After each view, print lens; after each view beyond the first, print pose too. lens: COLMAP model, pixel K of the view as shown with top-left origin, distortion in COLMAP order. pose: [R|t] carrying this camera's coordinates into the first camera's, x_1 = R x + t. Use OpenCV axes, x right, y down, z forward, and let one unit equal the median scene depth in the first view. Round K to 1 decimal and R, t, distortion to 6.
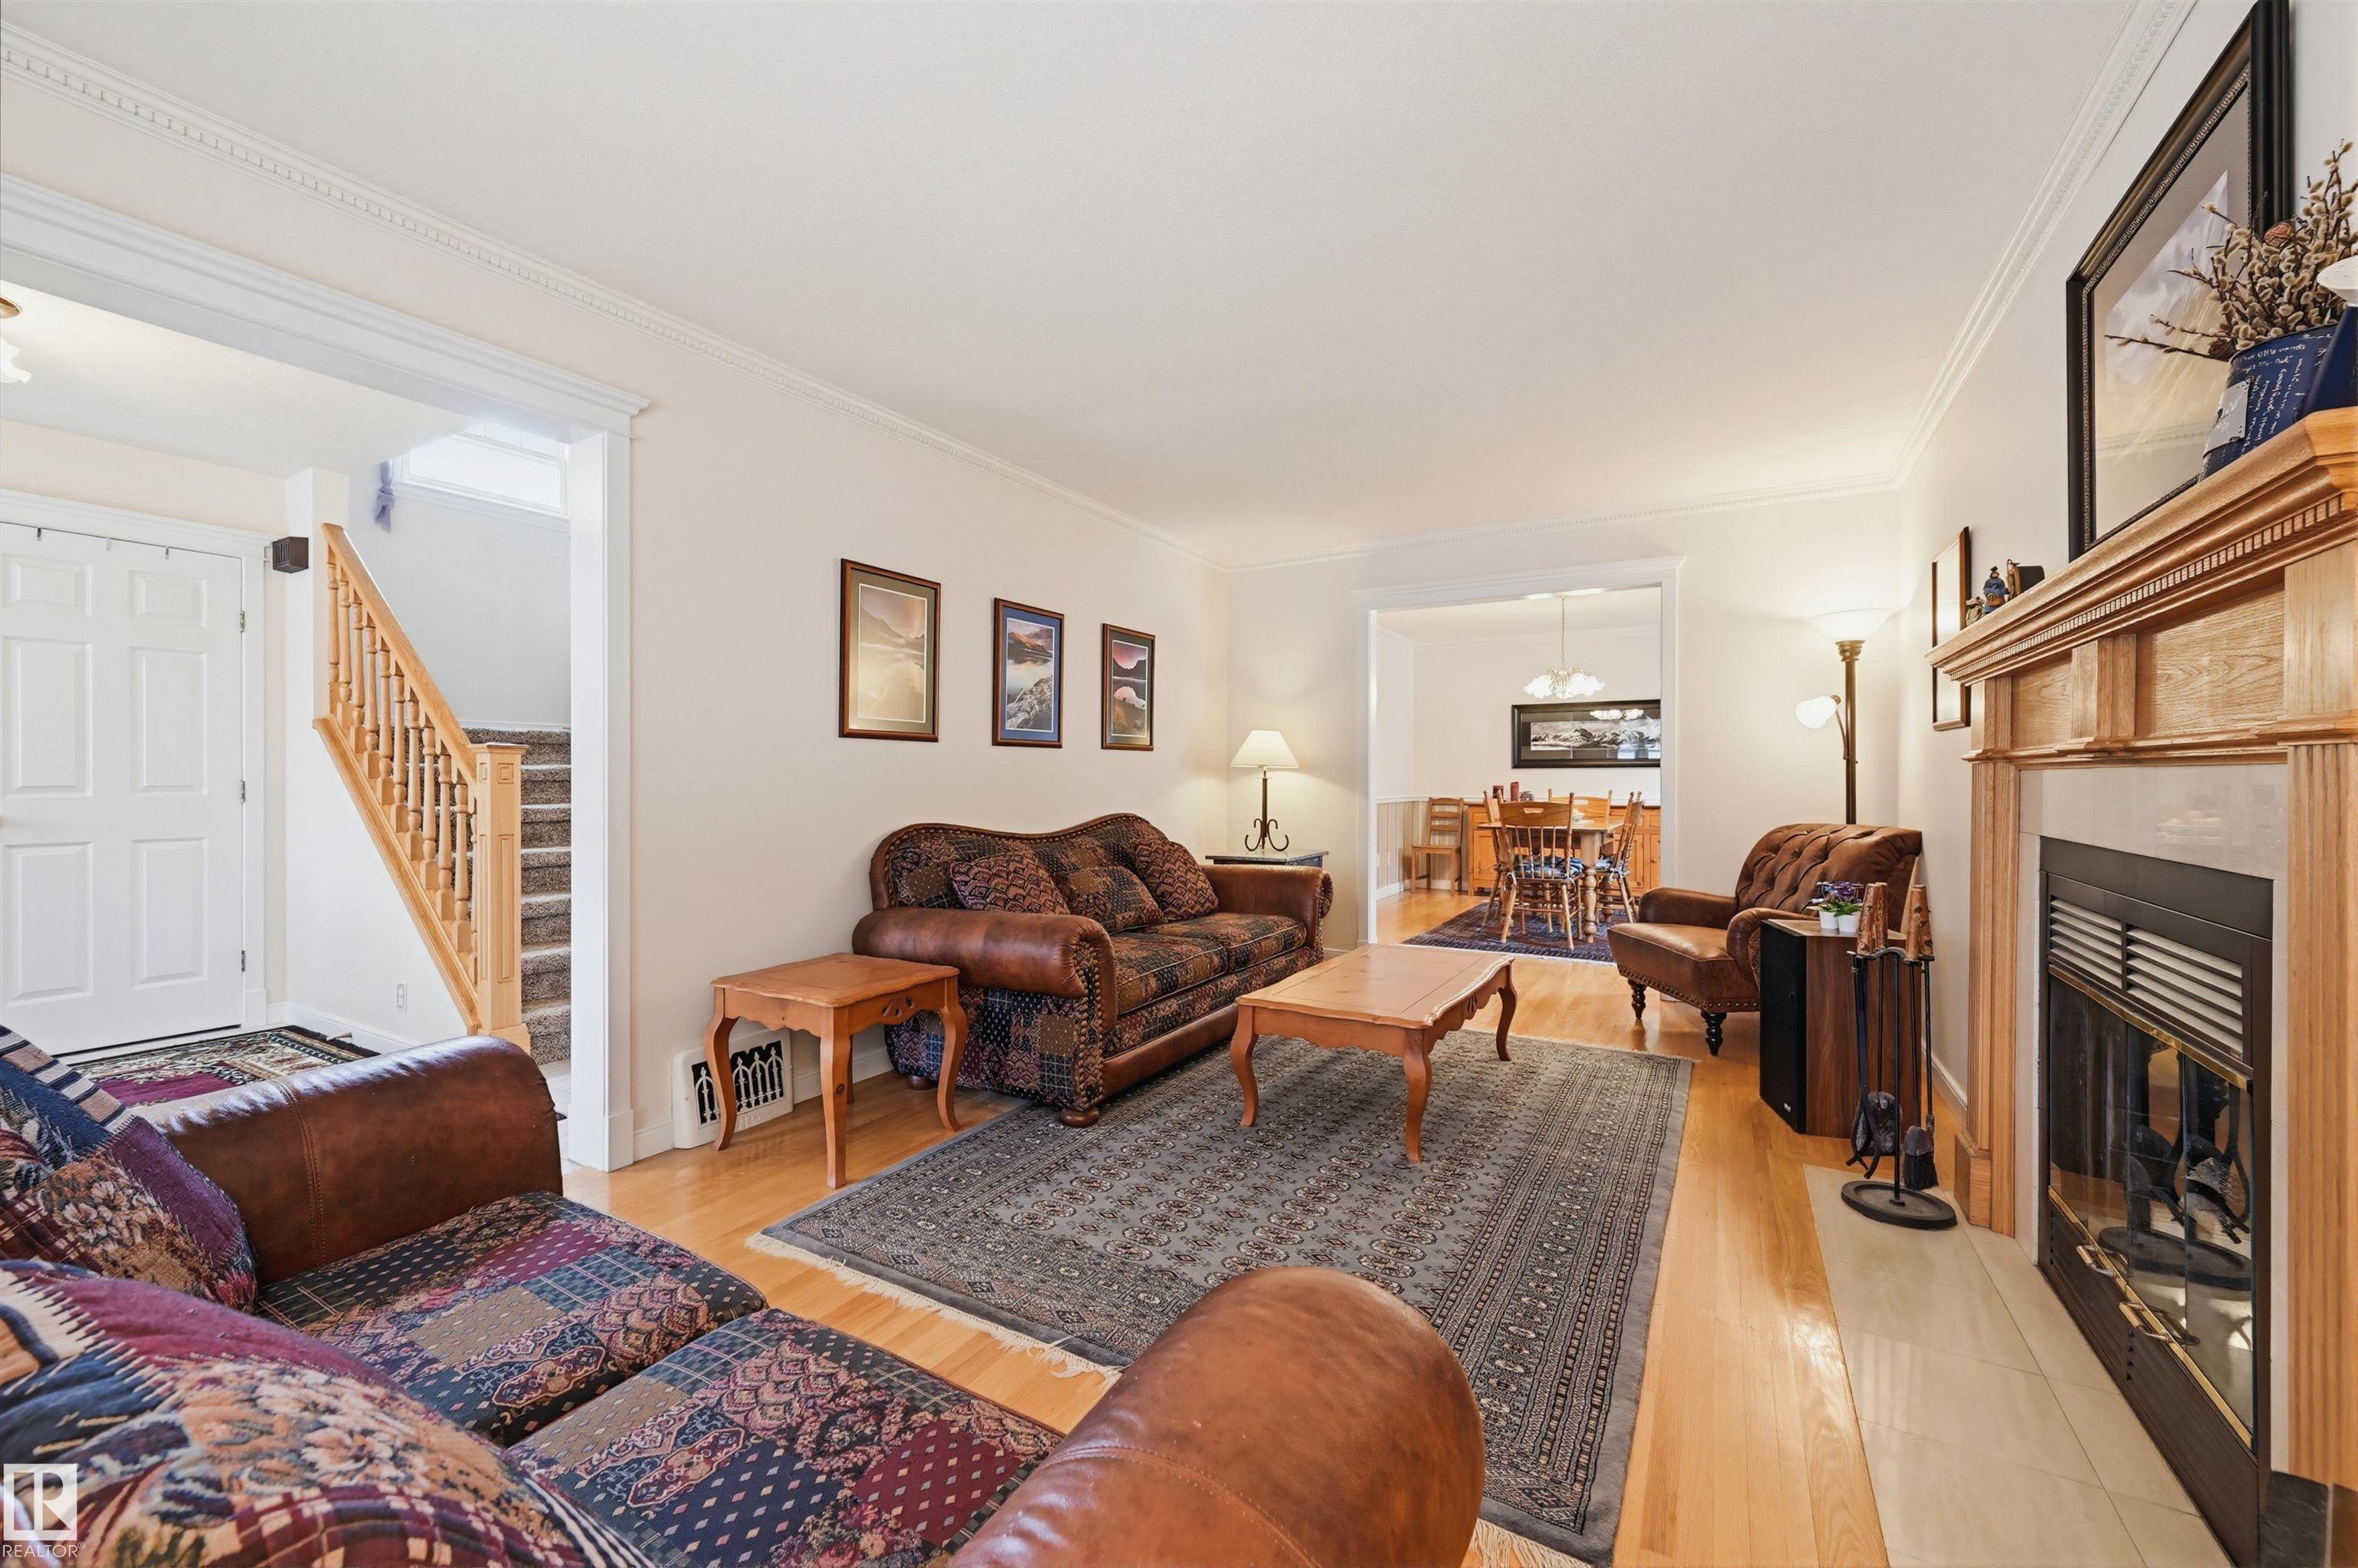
lens RADIAL K [[950.5, 0, 1188.0], [0, 950.5, 780.7], [0, 0, 1]] dist [0.002203, 0.000380]
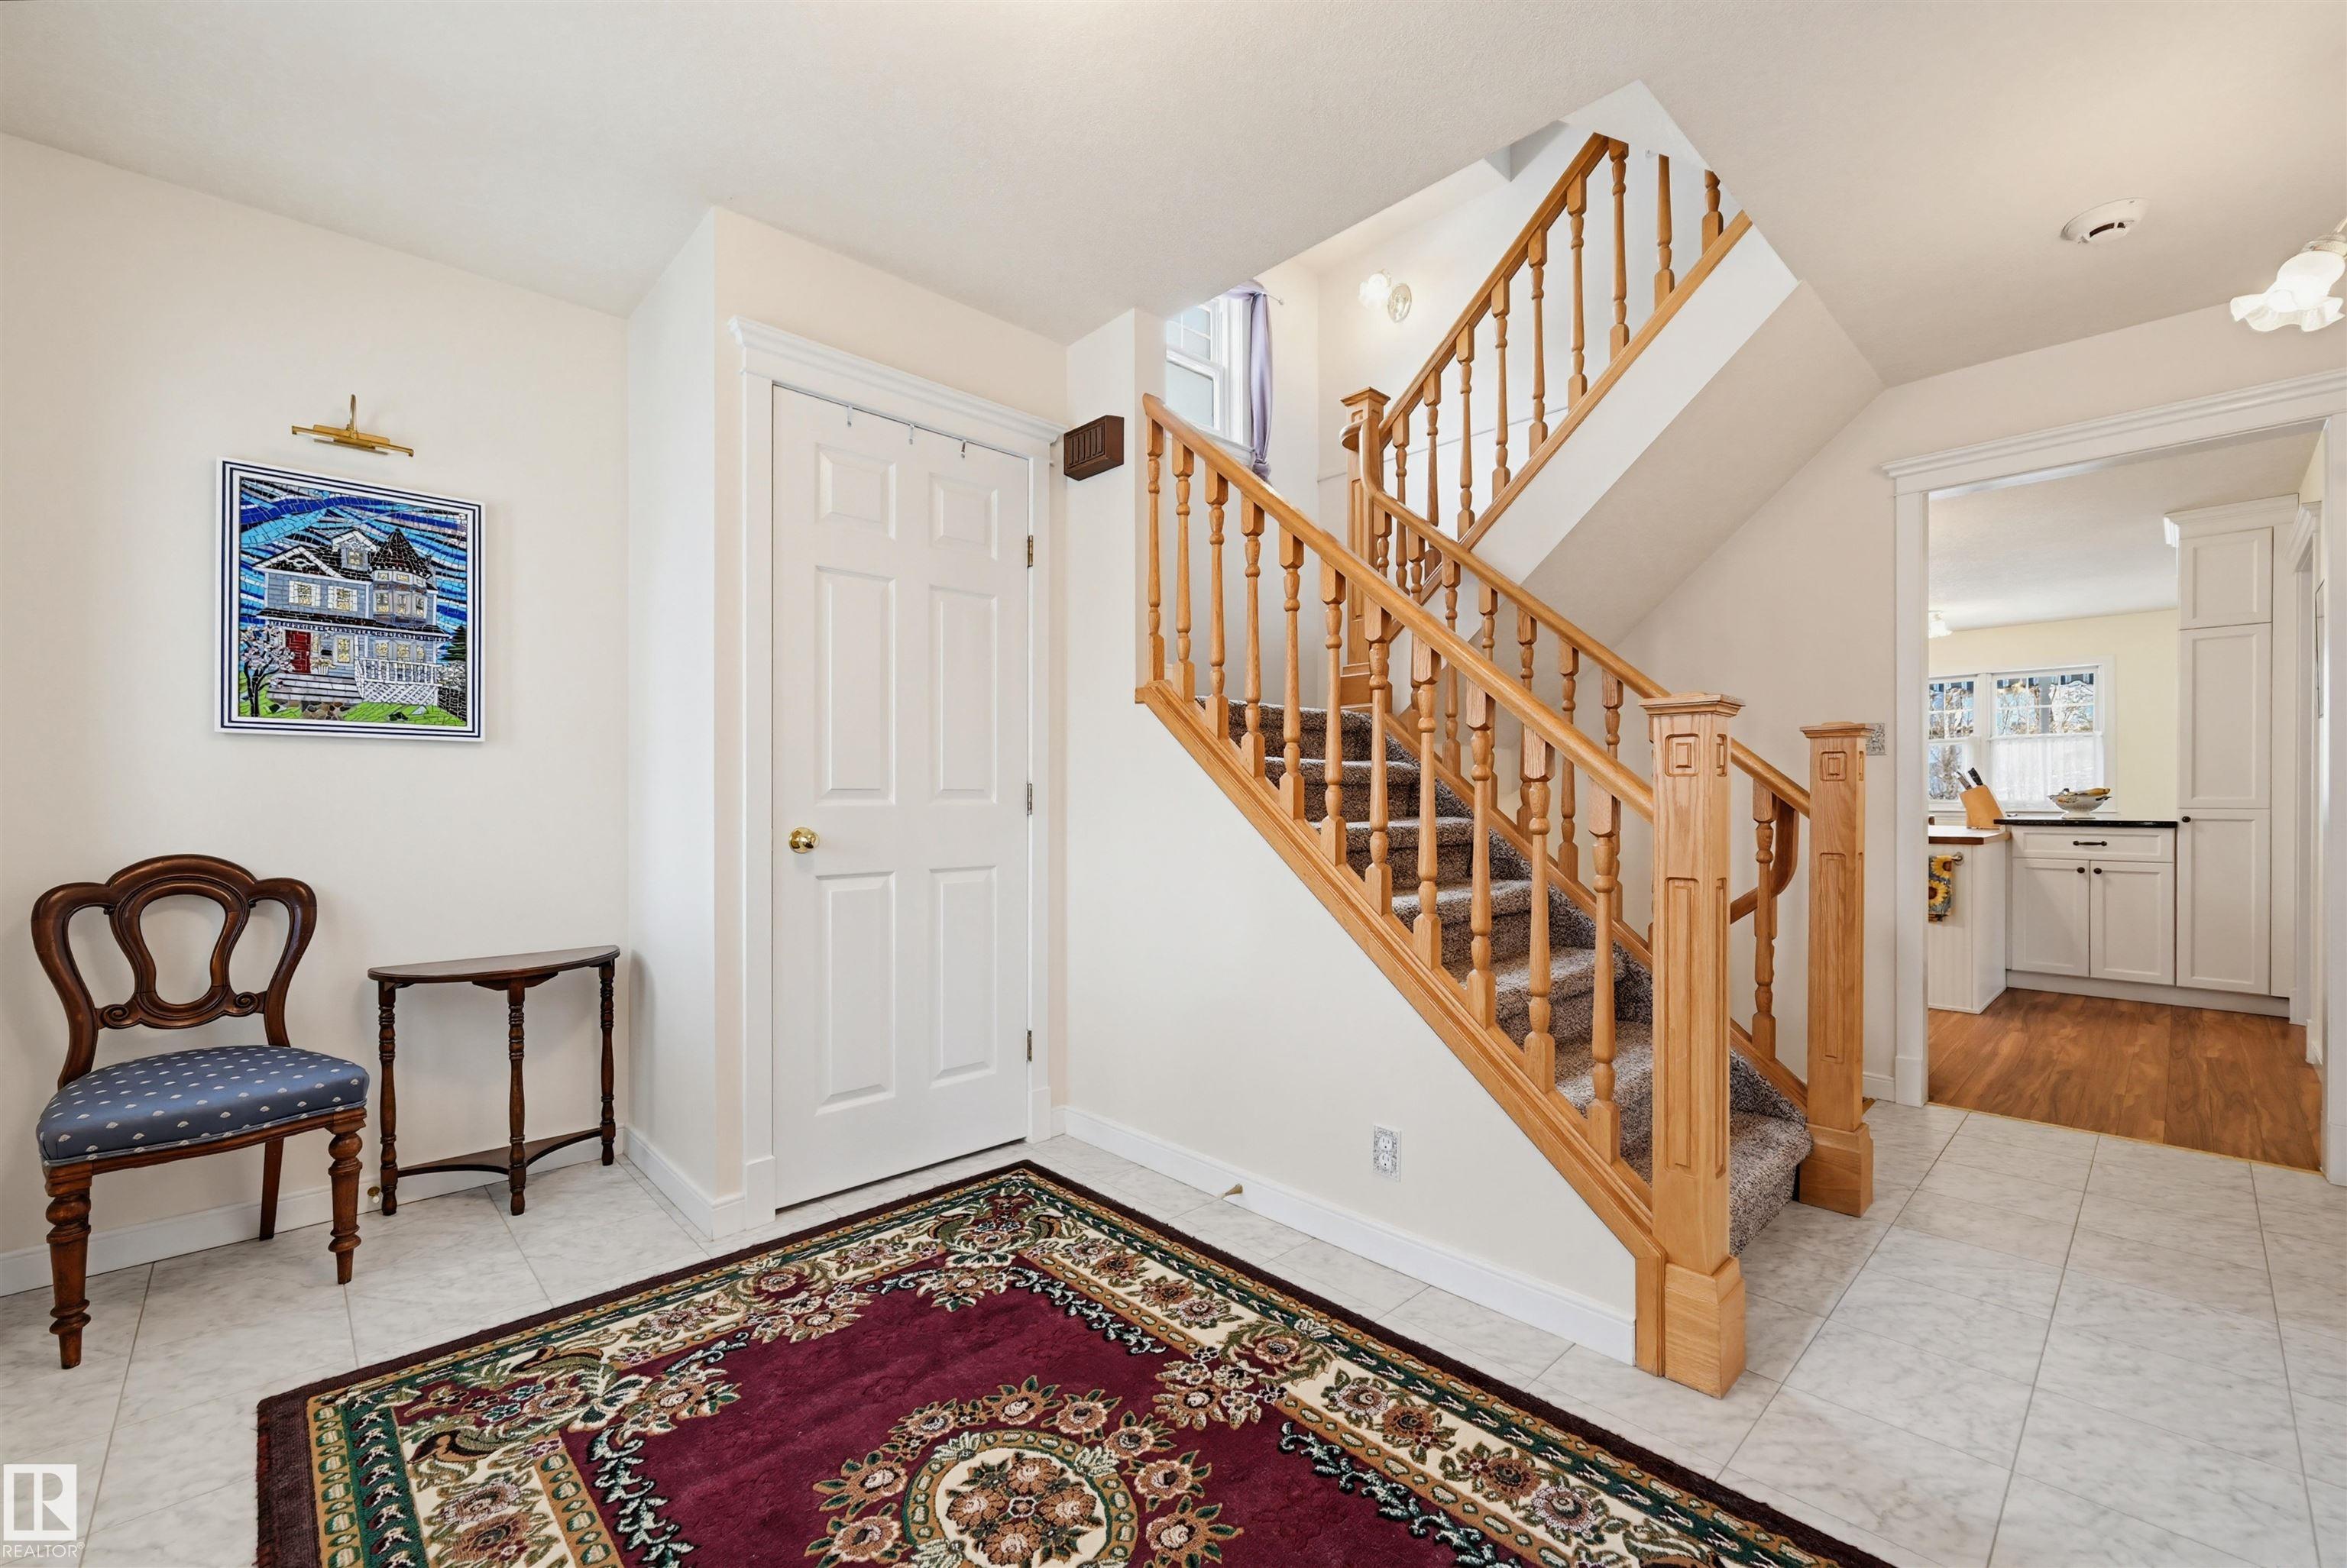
lens RADIAL K [[967.1, 0, 1167.7], [0, 967.1, 787.7], [0, 0, 1]] dist [0.001016, 0.000014]
pose [[0.954172, -0.003634, -0.299236, -0.326640], [0.001415, 0.999970, -0.007632, 0.004490], [0.299255, 0.006859, 0.954149, 0.172136]]
